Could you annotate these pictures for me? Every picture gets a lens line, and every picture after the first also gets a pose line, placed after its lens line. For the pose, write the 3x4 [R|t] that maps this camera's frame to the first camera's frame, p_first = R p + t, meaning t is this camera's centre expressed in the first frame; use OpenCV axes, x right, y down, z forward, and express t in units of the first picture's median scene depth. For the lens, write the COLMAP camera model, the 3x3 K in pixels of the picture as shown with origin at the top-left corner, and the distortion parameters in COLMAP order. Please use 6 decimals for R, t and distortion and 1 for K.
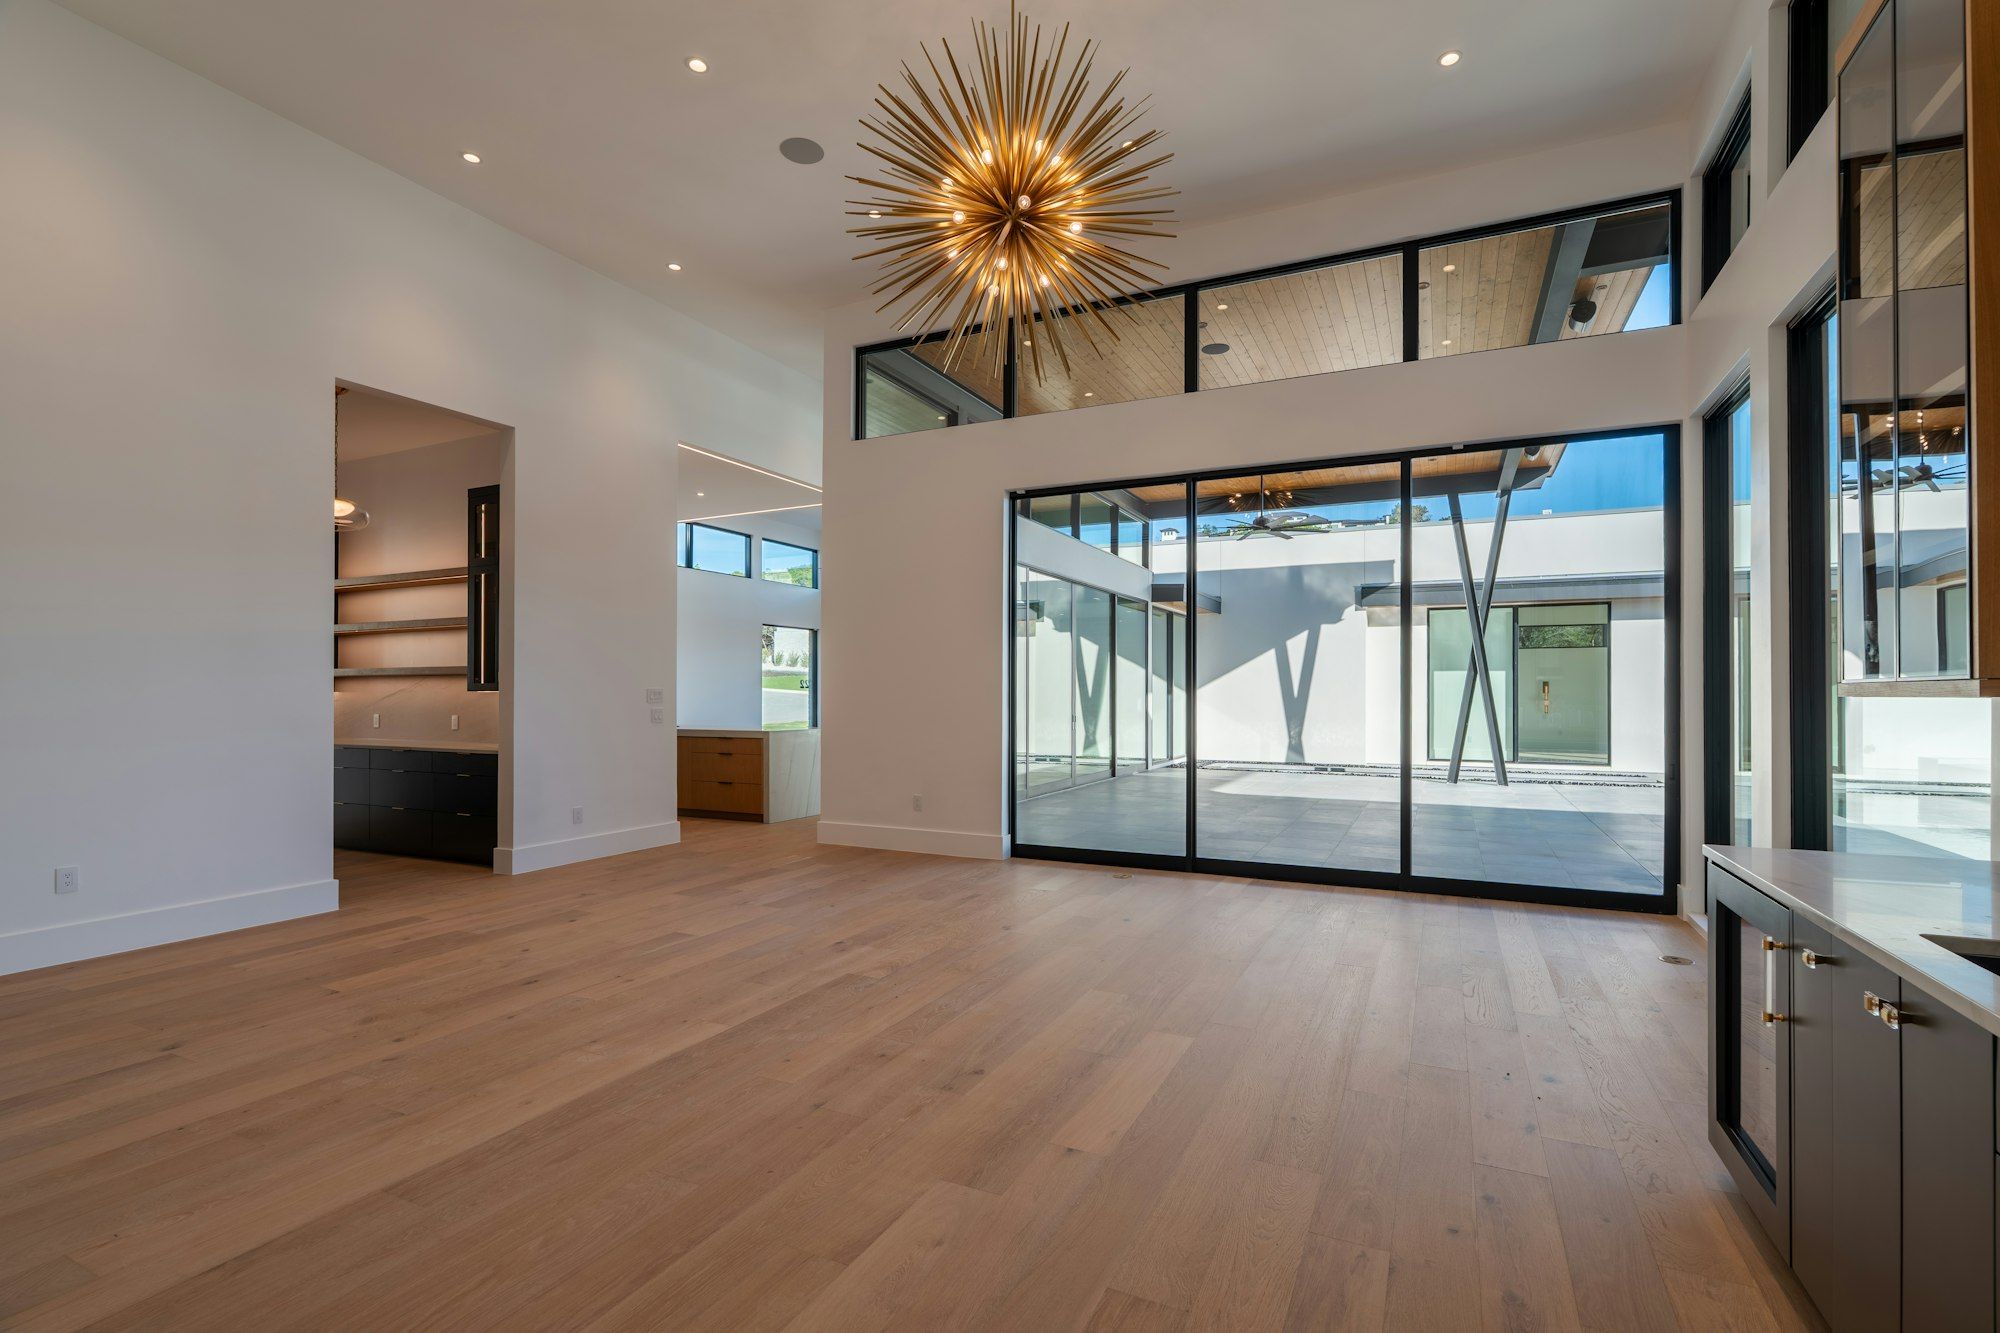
lens RADIAL K [[897.9, 0, 1006.1], [0, 897.9, 688.3], [0, 0, 1]] dist [-0.001425, -0.000150]
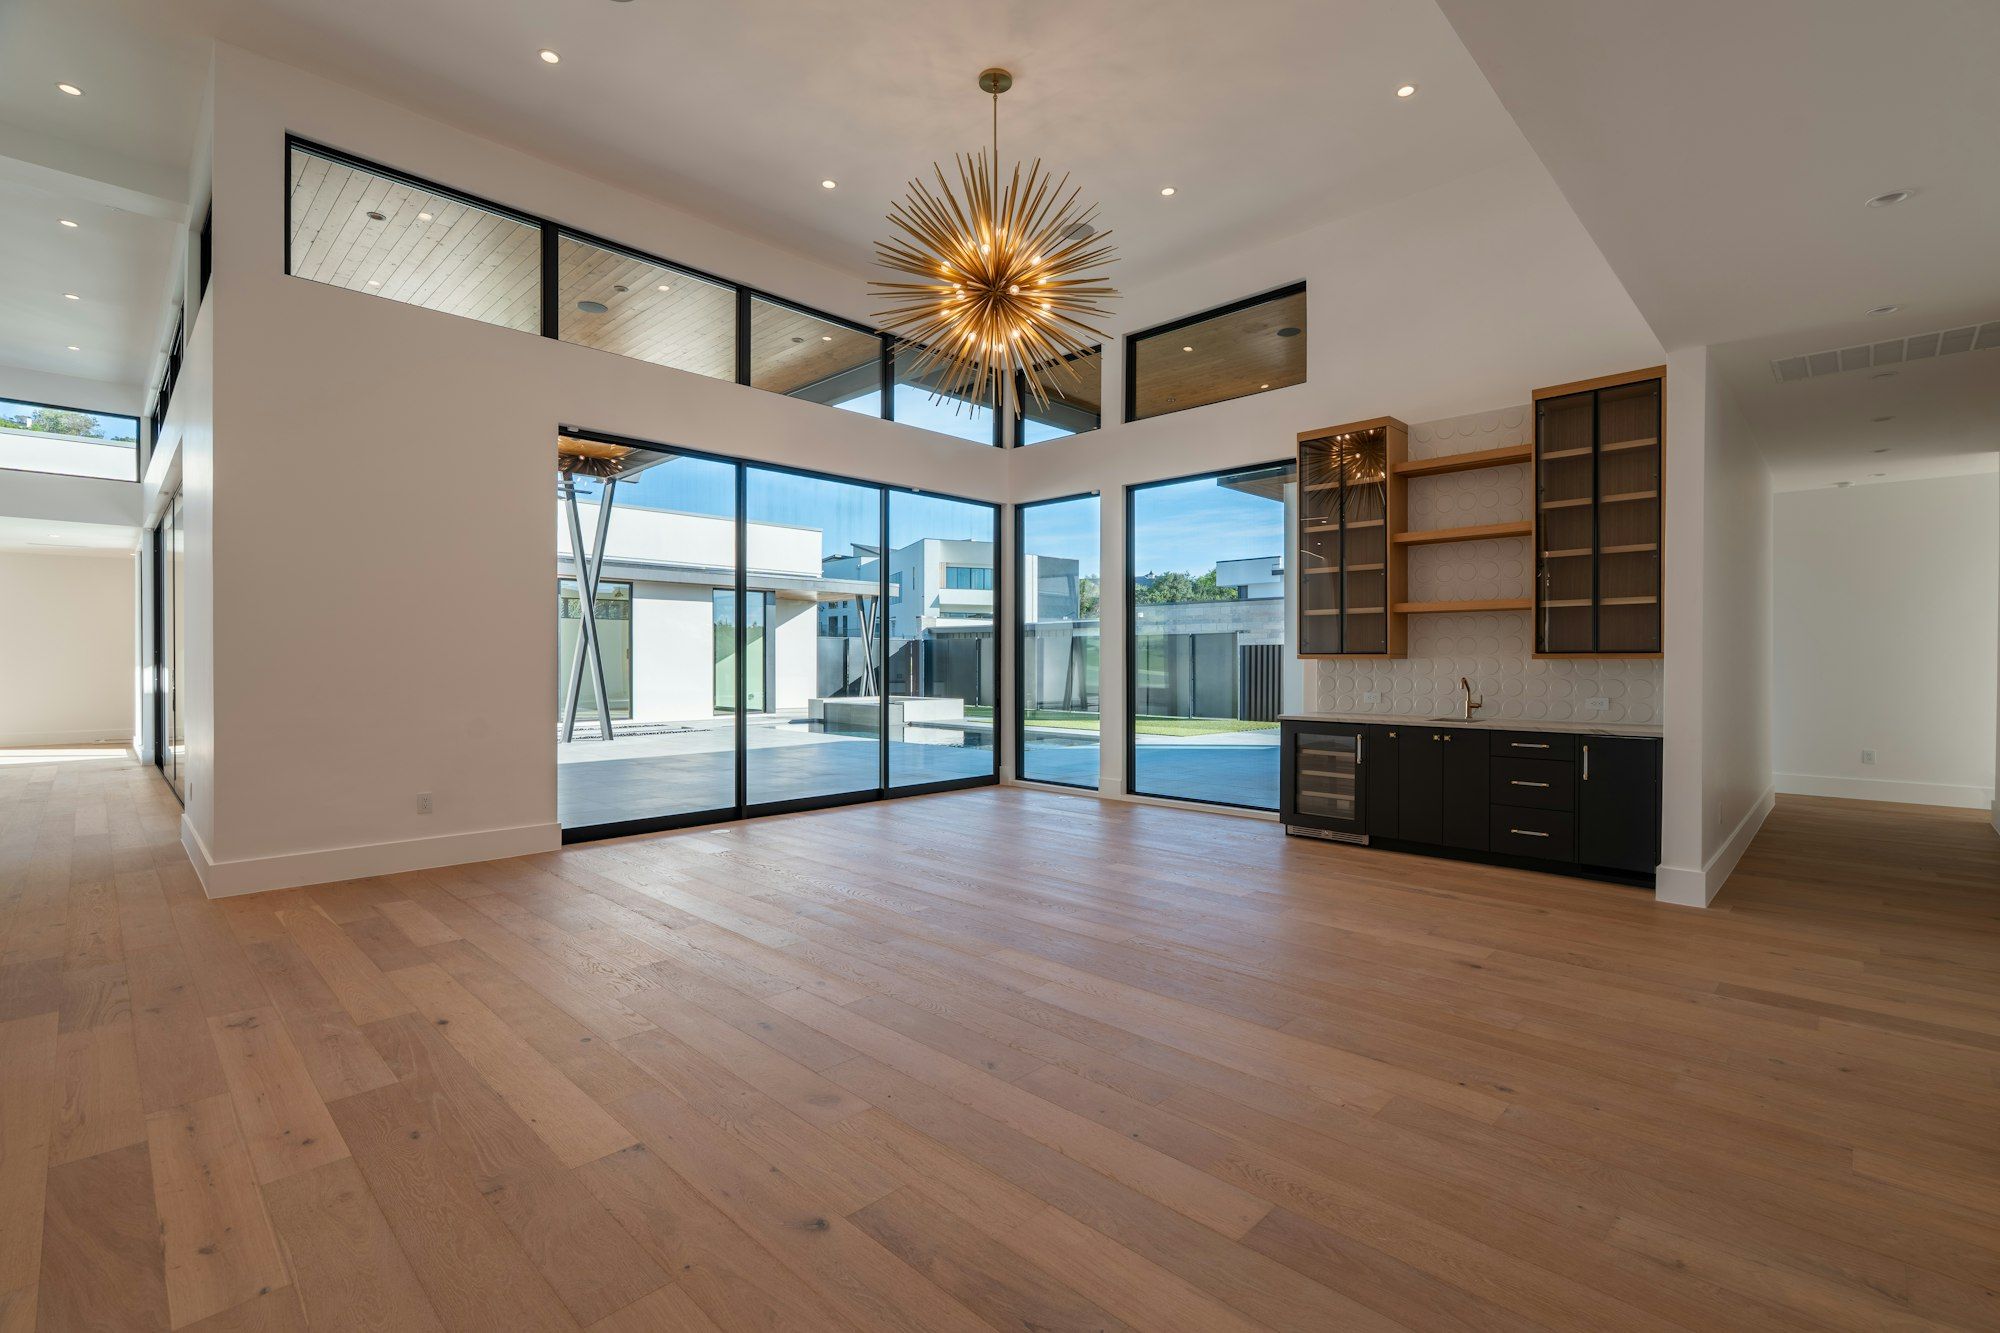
lens RADIAL K [[897.9, 0, 1004.4], [0, 897.9, 657.9], [0, 0, 1]] dist [-0.001425, -0.000150]
pose [[0.319435, 0.000616, 0.947608, -0.374260], [-0.004870, 0.999988, 0.000992, 0.001530], [-0.947596, -0.004932, 0.319435, 0.171839]]
